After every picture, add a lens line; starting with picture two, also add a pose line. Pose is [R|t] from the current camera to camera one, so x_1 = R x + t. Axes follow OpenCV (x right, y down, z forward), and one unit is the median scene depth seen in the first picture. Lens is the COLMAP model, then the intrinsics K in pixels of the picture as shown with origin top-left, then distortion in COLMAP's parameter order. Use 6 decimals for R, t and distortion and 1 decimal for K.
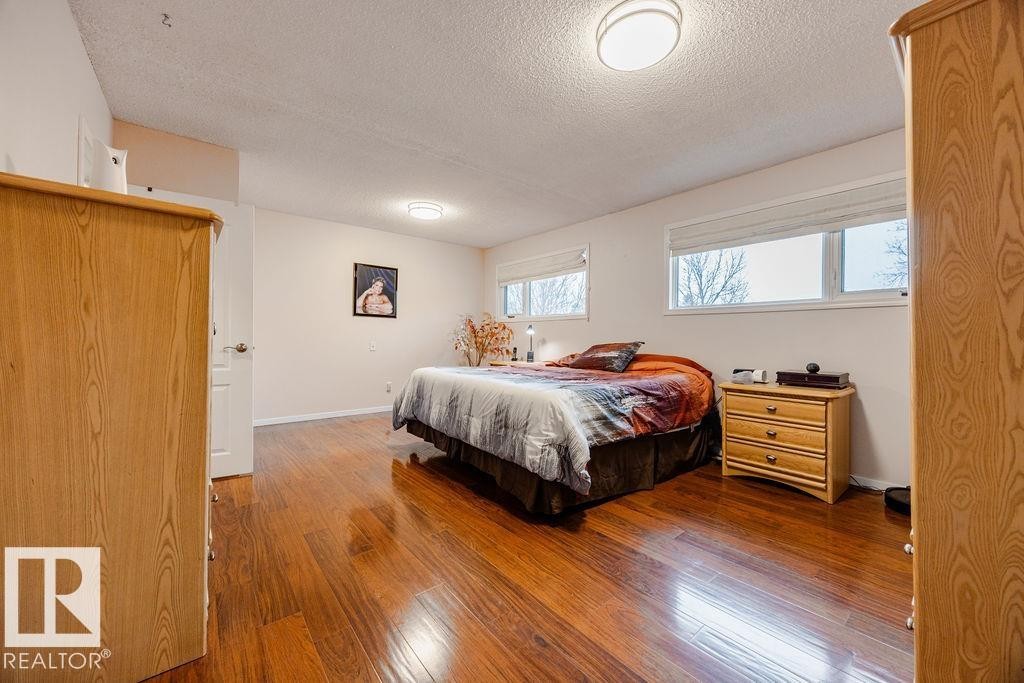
lens RADIAL K [[386.7, 0, 516.5], [0, 386.7, 338.6], [0, 0, 1]] dist [-0.002663, -0.000035]
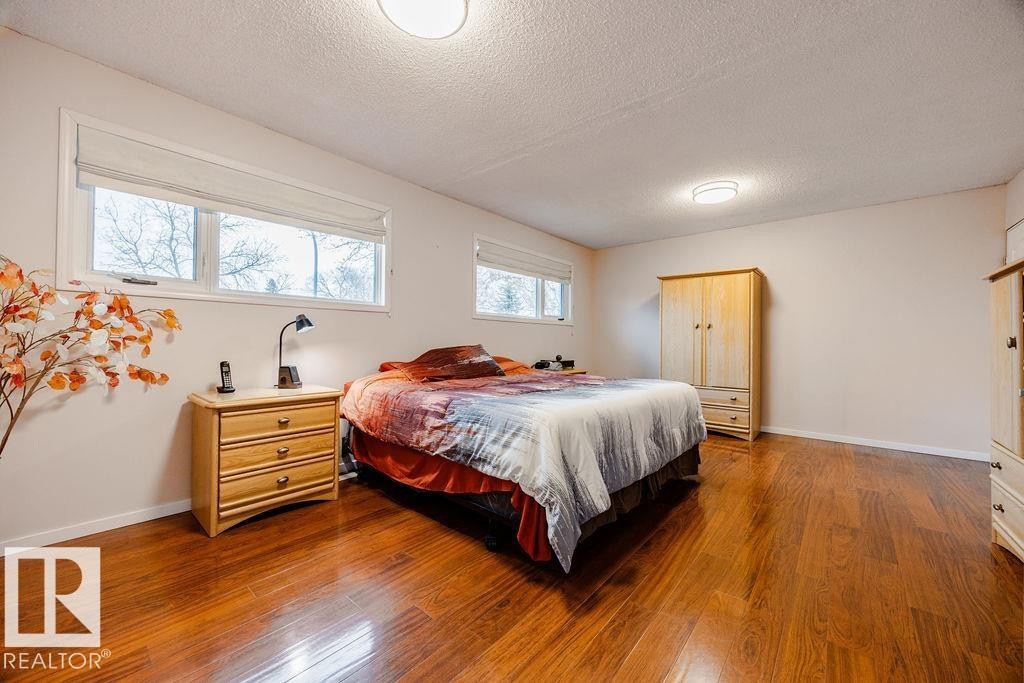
lens RADIAL K [[386.7, 0, 516.5], [0, 386.7, 338.6], [0, 0, 1]] dist [-0.002663, -0.000035]
pose [[-0.177748, -0.003254, 0.984071, -0.671188], [-0.009754, 0.999951, 0.001544, -0.008739], [-0.984028, -0.009324, -0.177772, 1.071277]]
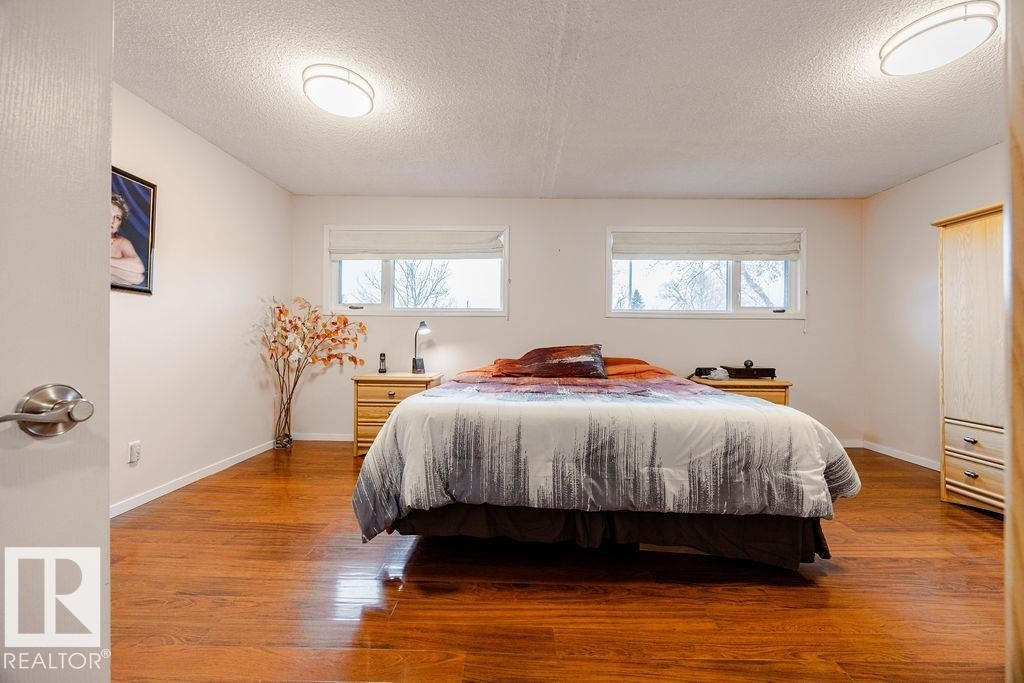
lens RADIAL K [[386.7, 0, 516.5], [0, 386.7, 338.6], [0, 0, 1]] dist [-0.002663, -0.000035]
pose [[0.646592, 0.001816, 0.762834, -0.521046], [-0.002141, 0.999998, -0.000567, -0.004488], [-0.762833, -0.001267, 0.646595, 0.536376]]
